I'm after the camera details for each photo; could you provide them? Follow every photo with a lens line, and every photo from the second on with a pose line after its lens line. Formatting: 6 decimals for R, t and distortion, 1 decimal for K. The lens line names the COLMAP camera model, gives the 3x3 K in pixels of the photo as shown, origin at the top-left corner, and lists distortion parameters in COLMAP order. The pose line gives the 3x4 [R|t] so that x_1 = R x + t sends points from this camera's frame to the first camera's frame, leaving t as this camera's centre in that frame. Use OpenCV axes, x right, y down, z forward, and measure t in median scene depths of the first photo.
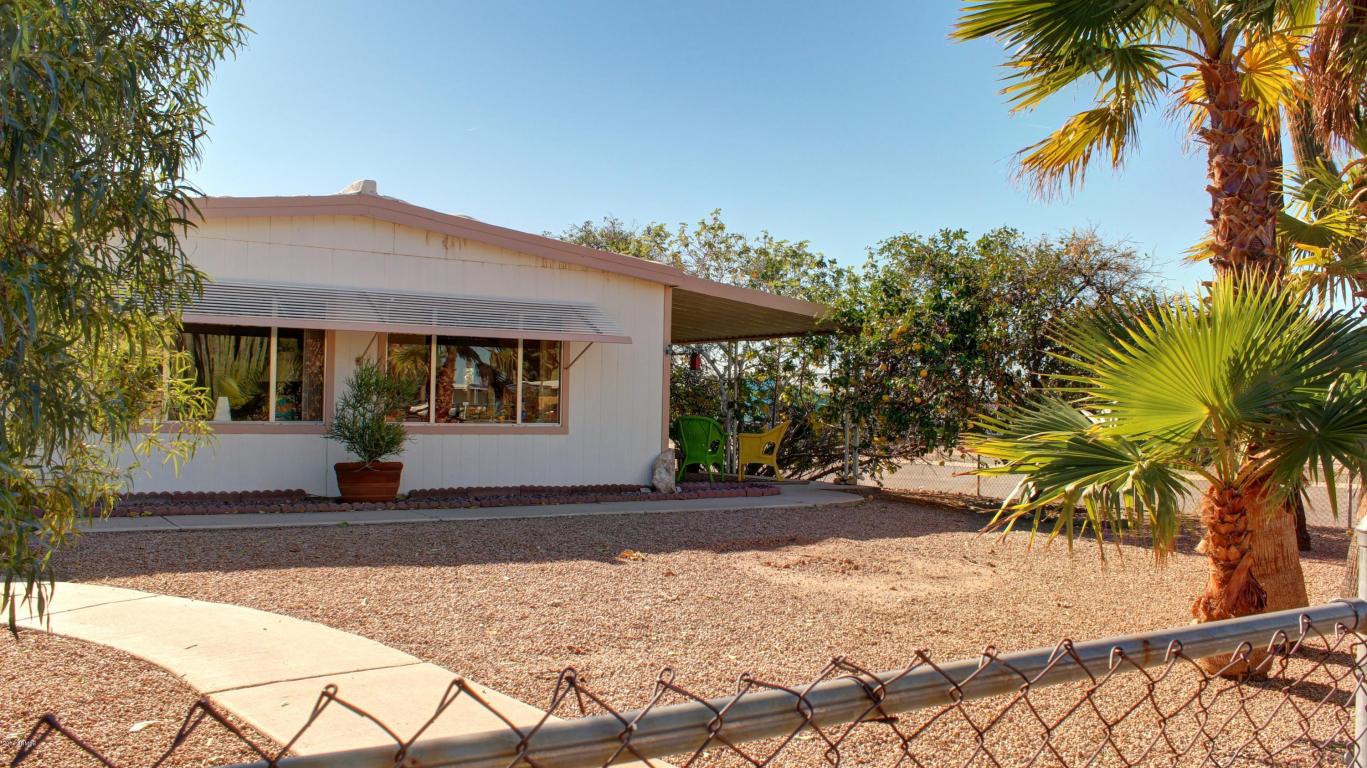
lens RADIAL K [[1155.8, 0, 683.5], [0, 1155.8, 384.0], [0, 0, 1]] dist [-0.168548, 0.148838]
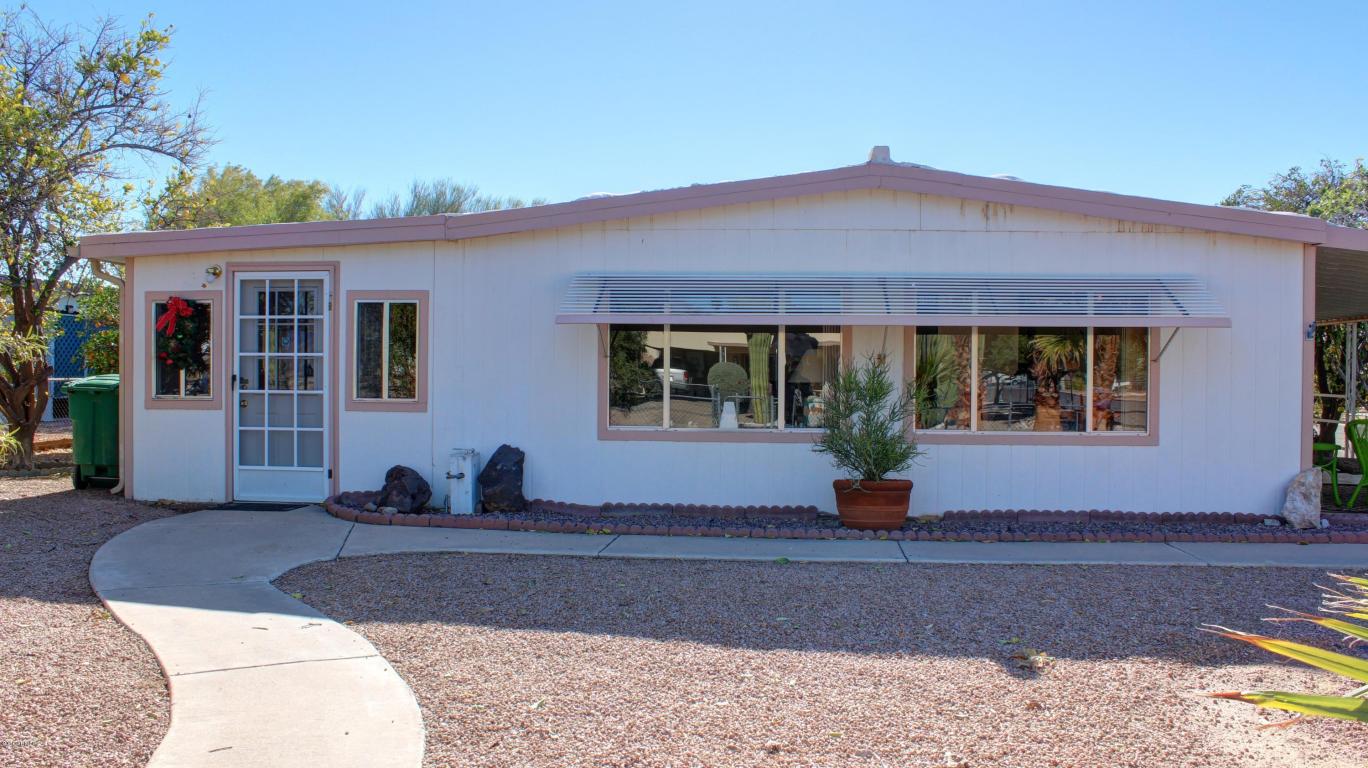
lens RADIAL K [[1156.7, 0, 684.0], [0, 1156.7, 384.0], [0, 0, 1]] dist [-0.168548, 0.148838]
pose [[0.776544, -0.004512, -0.630047, 0.137680], [0.017701, 0.999736, 0.014656, -0.015631], [0.629815, -0.022534, 0.776418, 0.227214]]
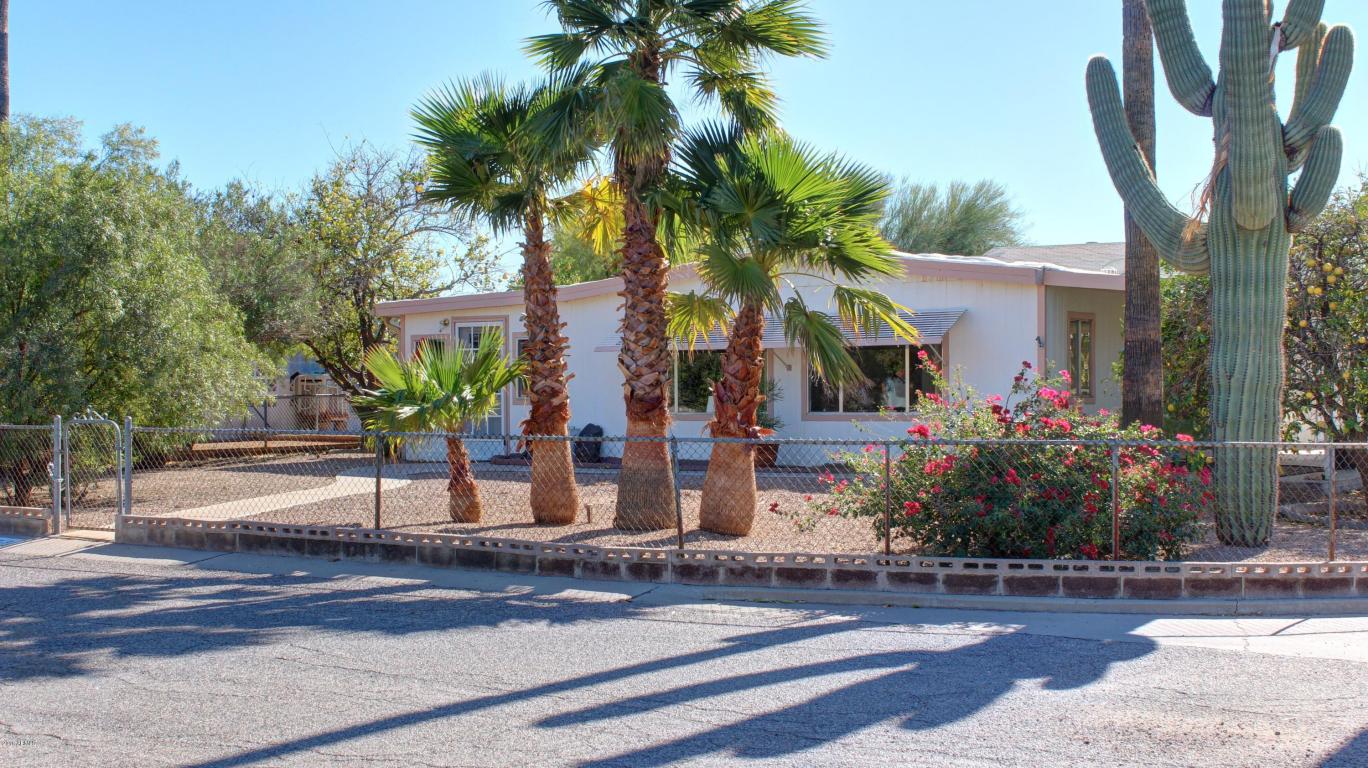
lens RADIAL K [[1923.0, 0, 684.0], [0, 1923.0, 384.0], [0, 0, 1]] dist [-0.008269, 0.031765]
pose [[0.395604, -0.023094, -0.918131, 1.673345], [0.032072, 0.999421, -0.011319, 0.019970], [0.917861, -0.024969, 0.396116, -0.018503]]
